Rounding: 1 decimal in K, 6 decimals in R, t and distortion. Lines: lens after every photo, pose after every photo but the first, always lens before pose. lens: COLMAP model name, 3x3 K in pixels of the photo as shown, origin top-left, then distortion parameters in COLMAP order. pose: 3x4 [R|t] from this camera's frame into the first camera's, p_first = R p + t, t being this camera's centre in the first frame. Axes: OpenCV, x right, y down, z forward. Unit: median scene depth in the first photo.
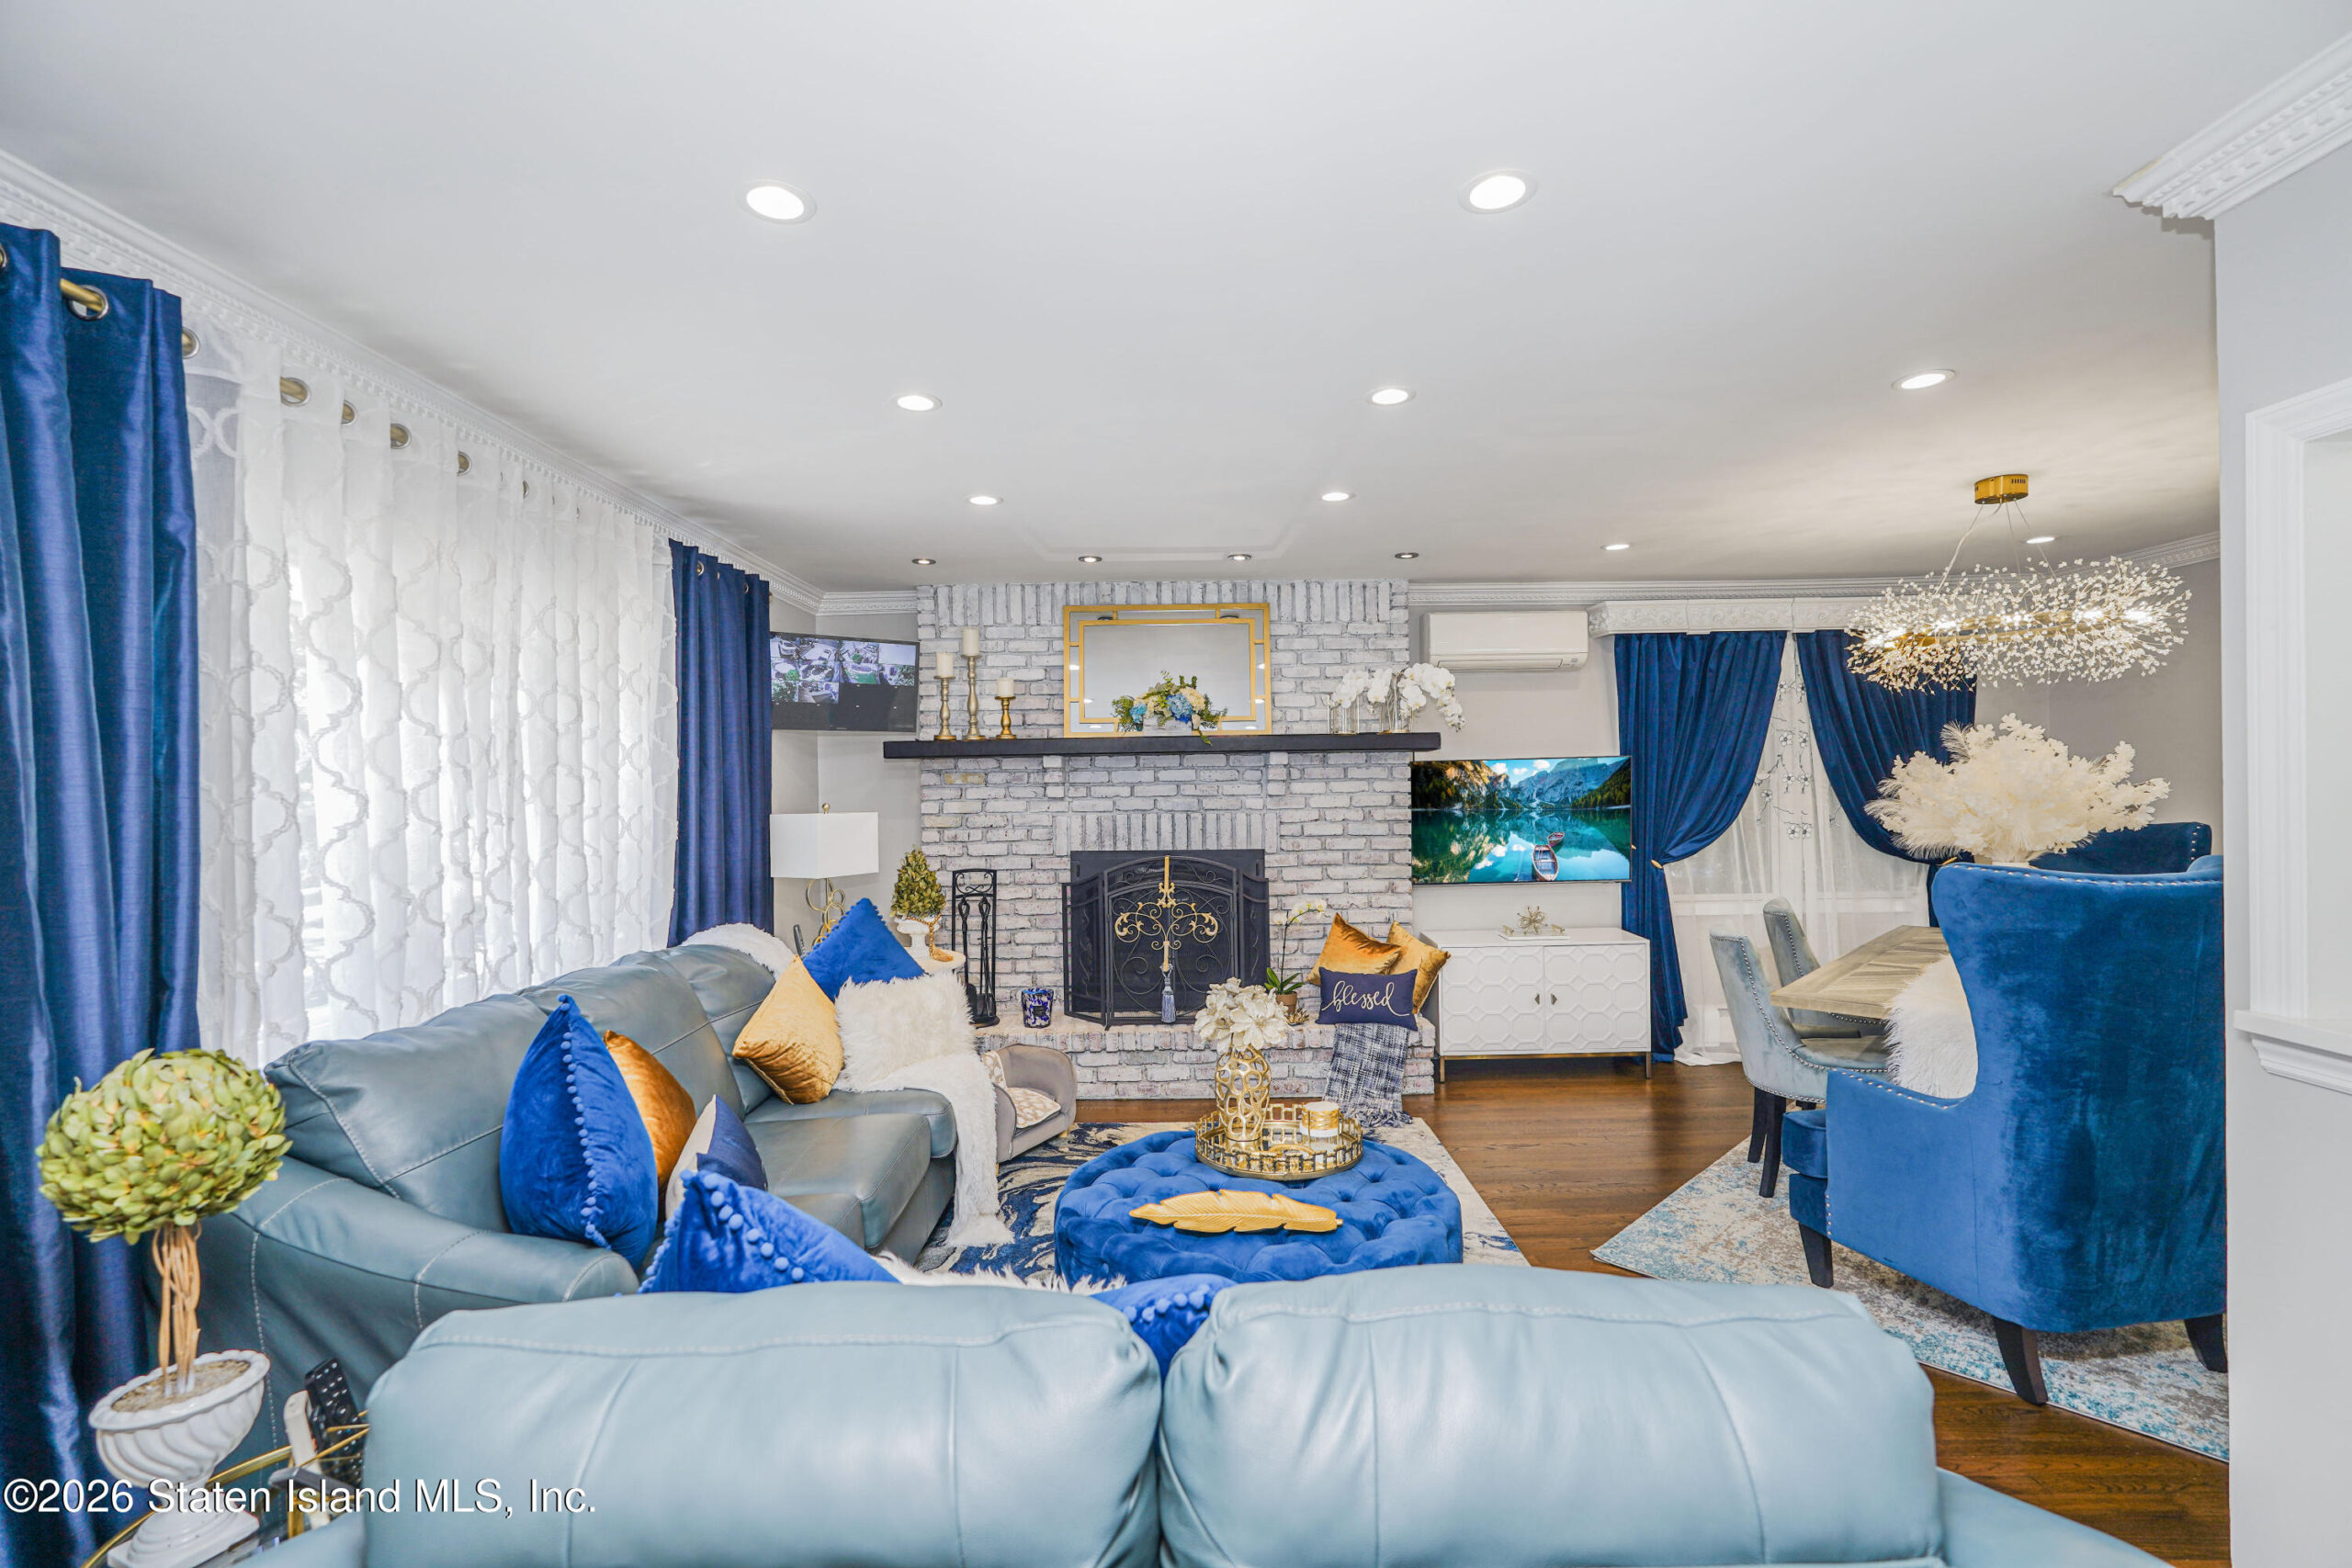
lens RADIAL K [[1014.3, 0, 1169.0], [0, 1014.3, 790.5], [0, 0, 1]] dist [-0.013131, -0.000005]
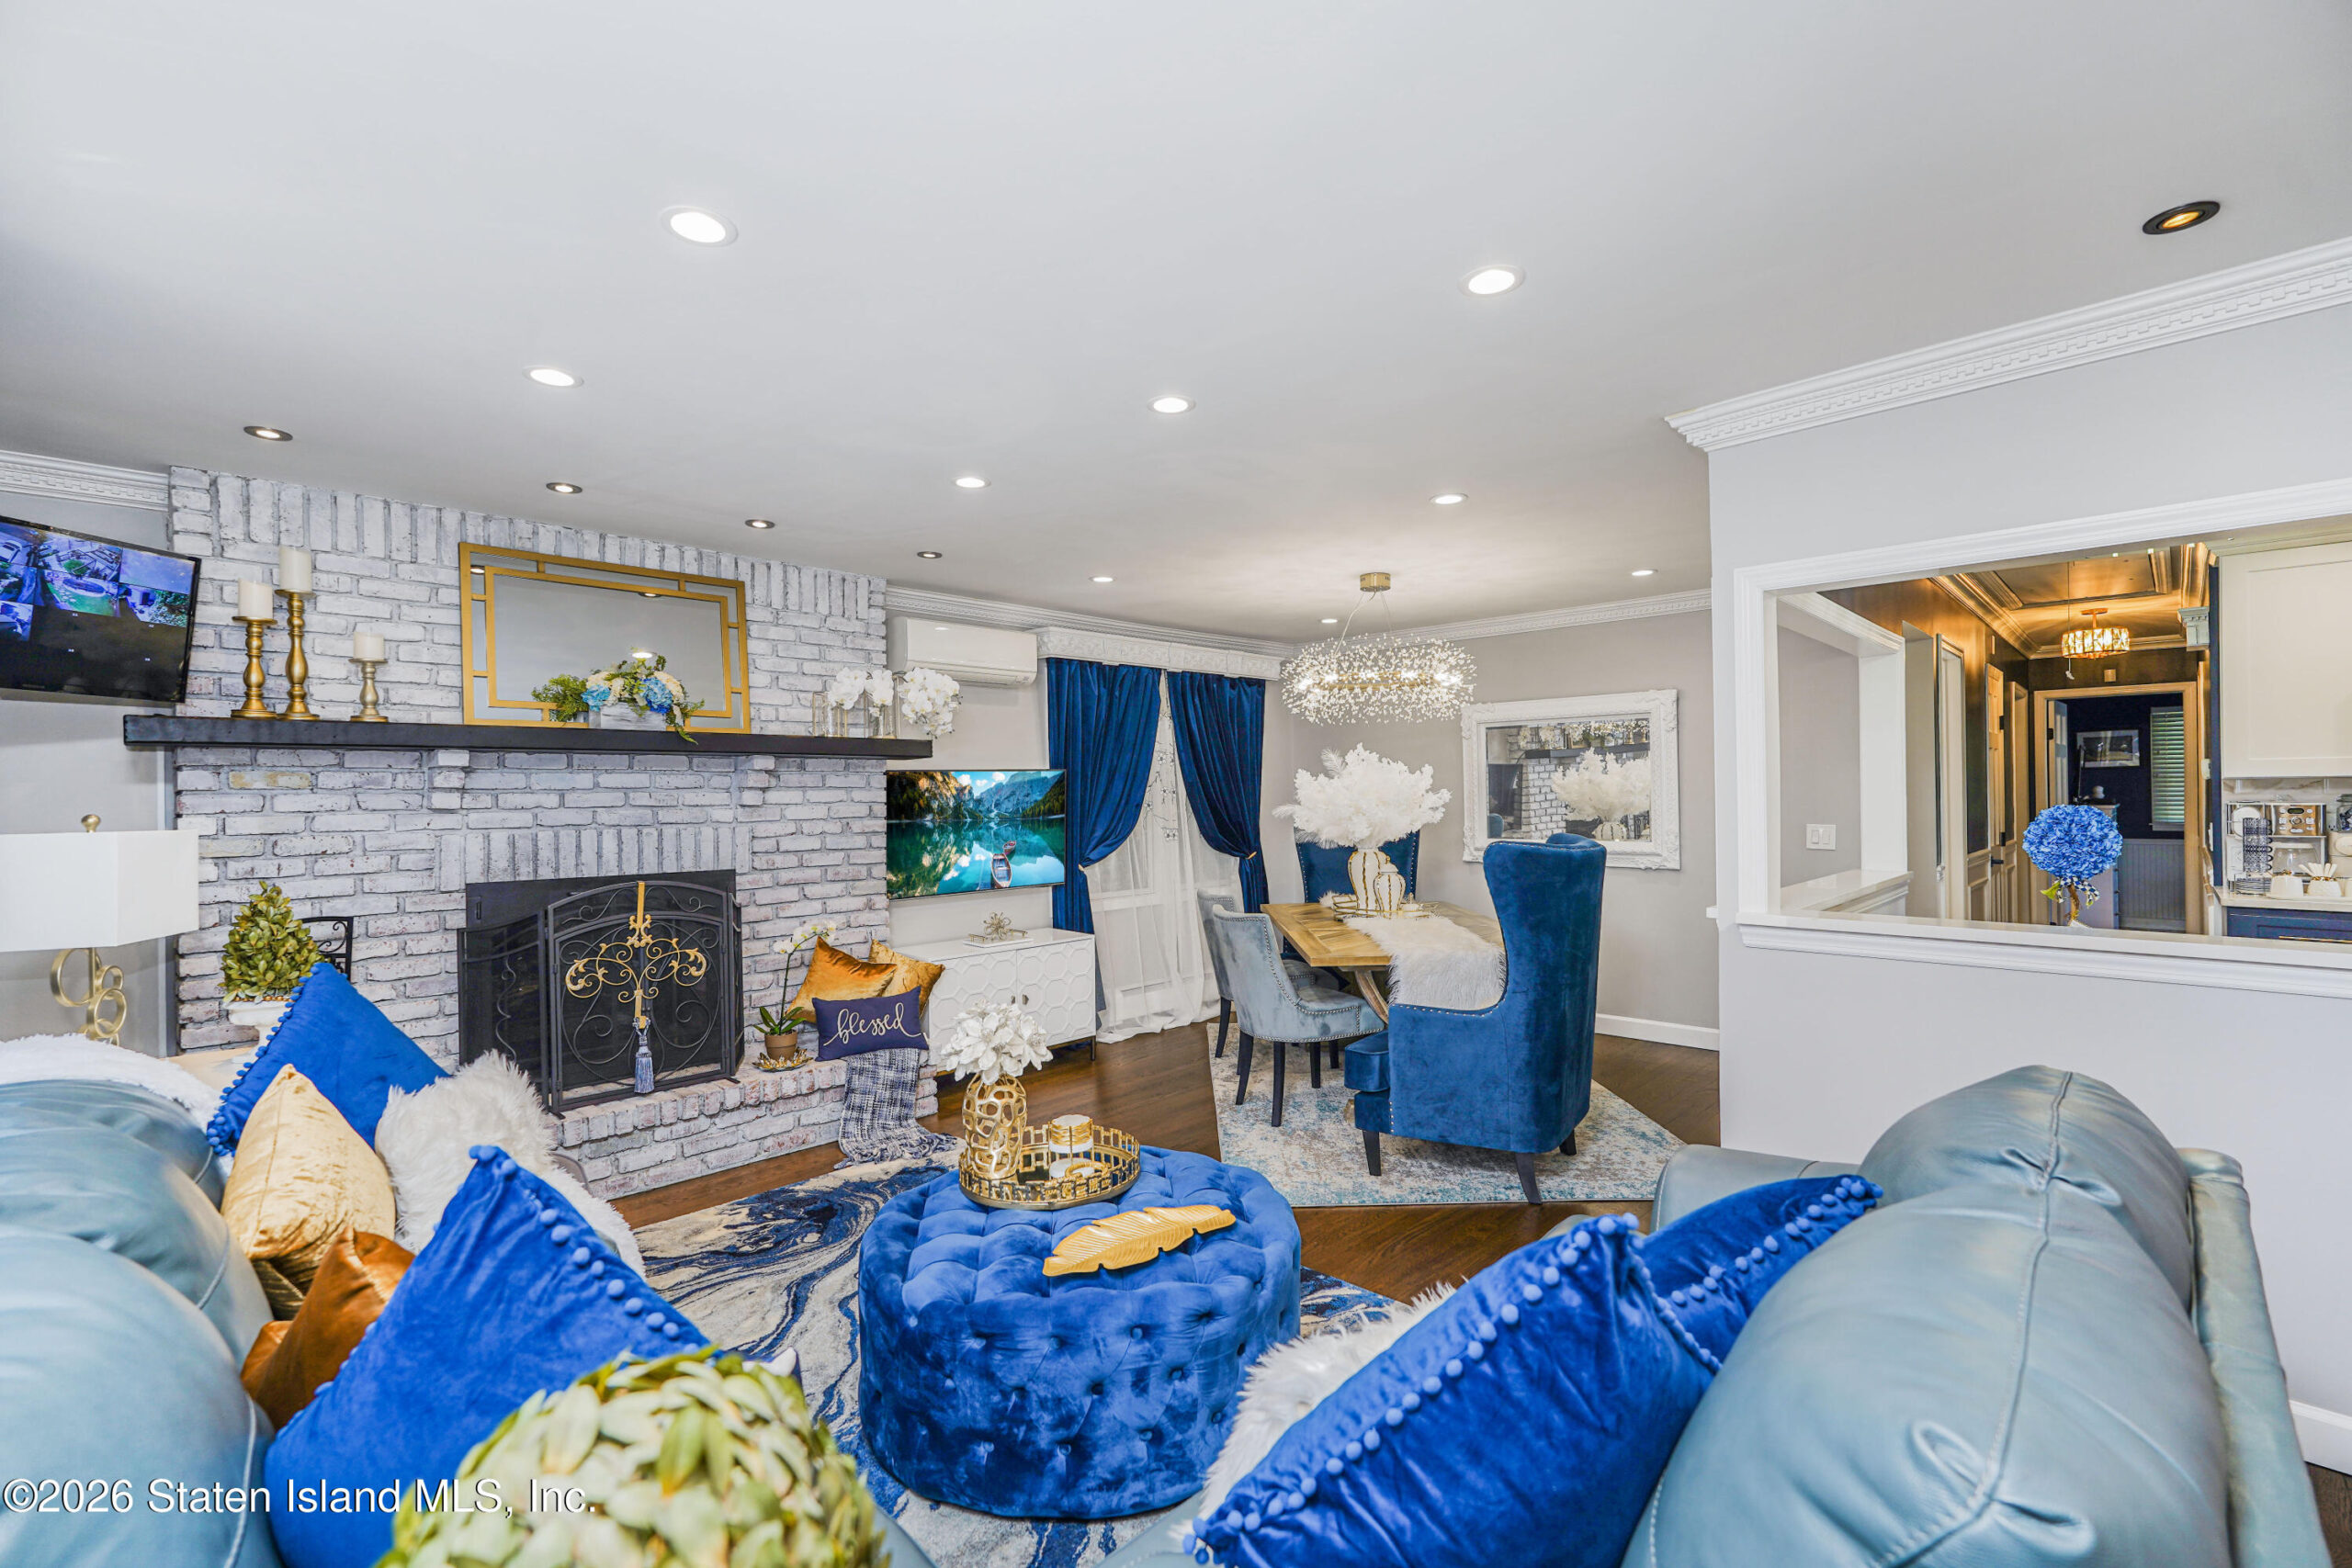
lens RADIAL K [[1038.8, 0, 1172.0], [0, 1038.8, 791.1], [0, 0, 1]] dist [-0.020345, 0.010572]
pose [[0.695860, 0.009805, 0.718110, -0.274406], [0.007920, 0.999741, -0.021325, 0.013917], [-0.718134, 0.020526, 0.695602, 0.132878]]
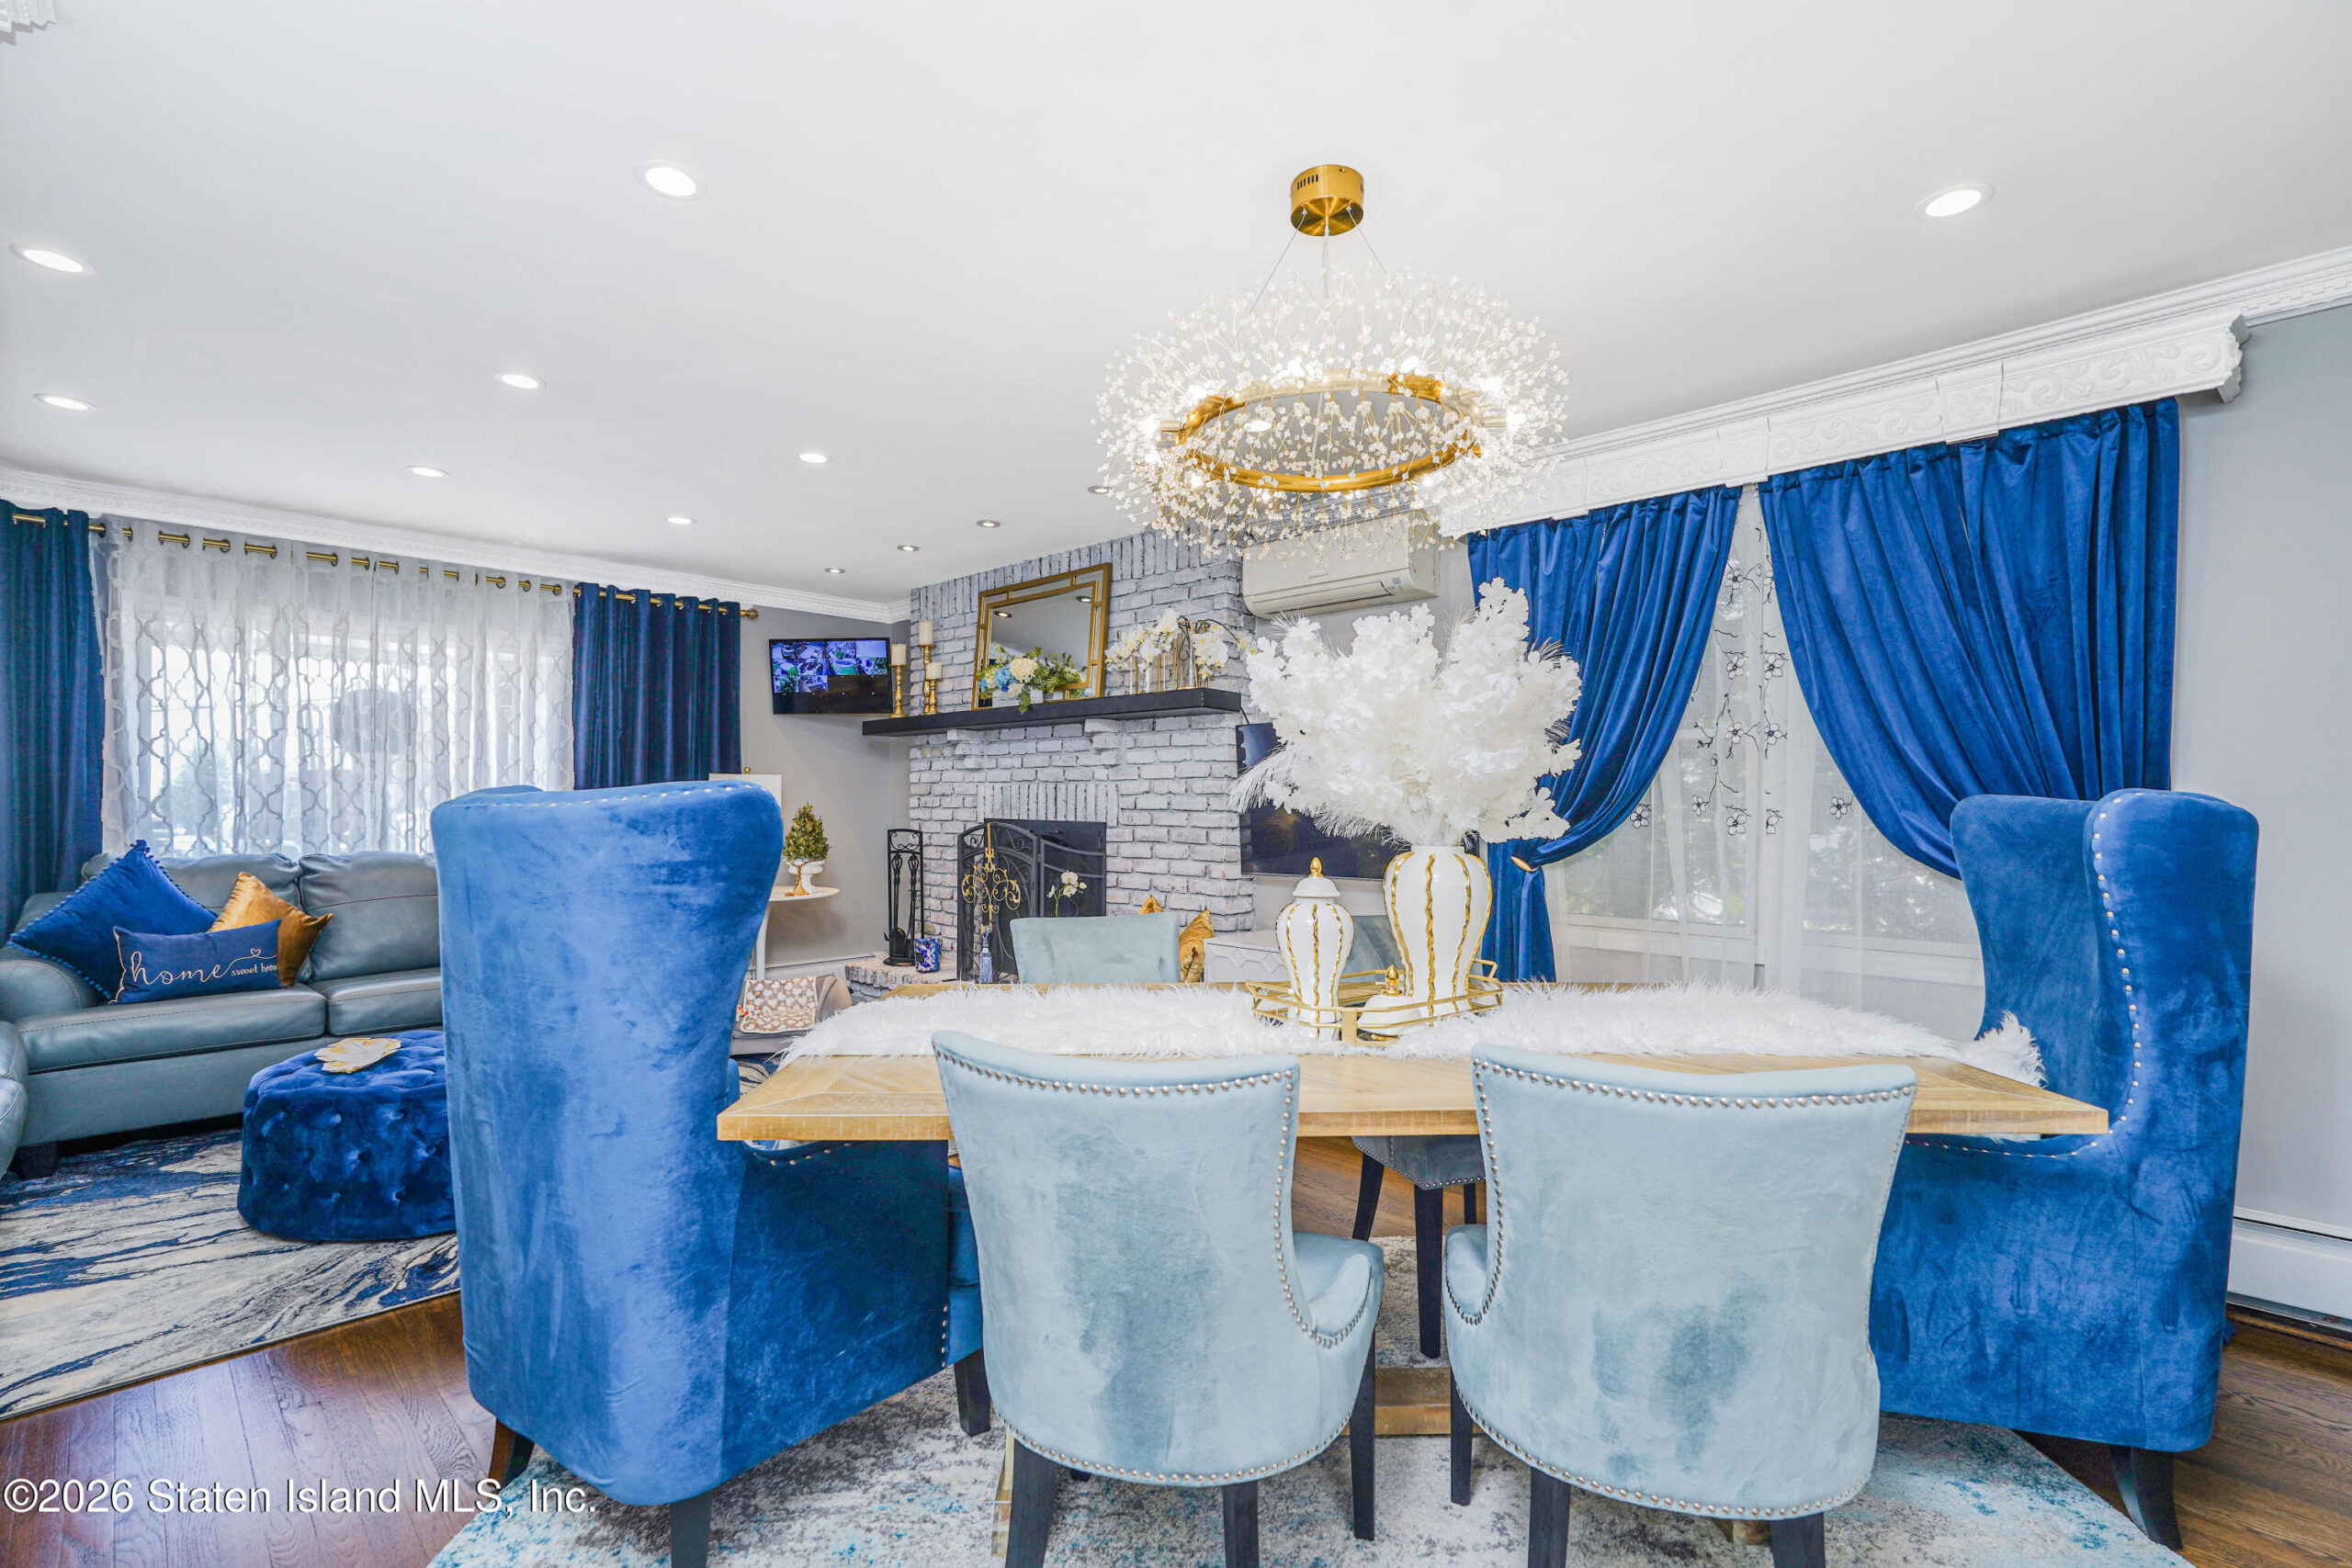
lens RADIAL K [[1048.5, 0, 1168.6], [0, 1048.5, 785.9], [0, 0, 1]] dist [0.001907, 0.011399]
pose [[0.720358, 0.007659, -0.693560, 0.814347], [-0.015053, 0.999876, -0.004593, 0.027510], [0.693439, 0.013749, 0.720384, 0.333930]]
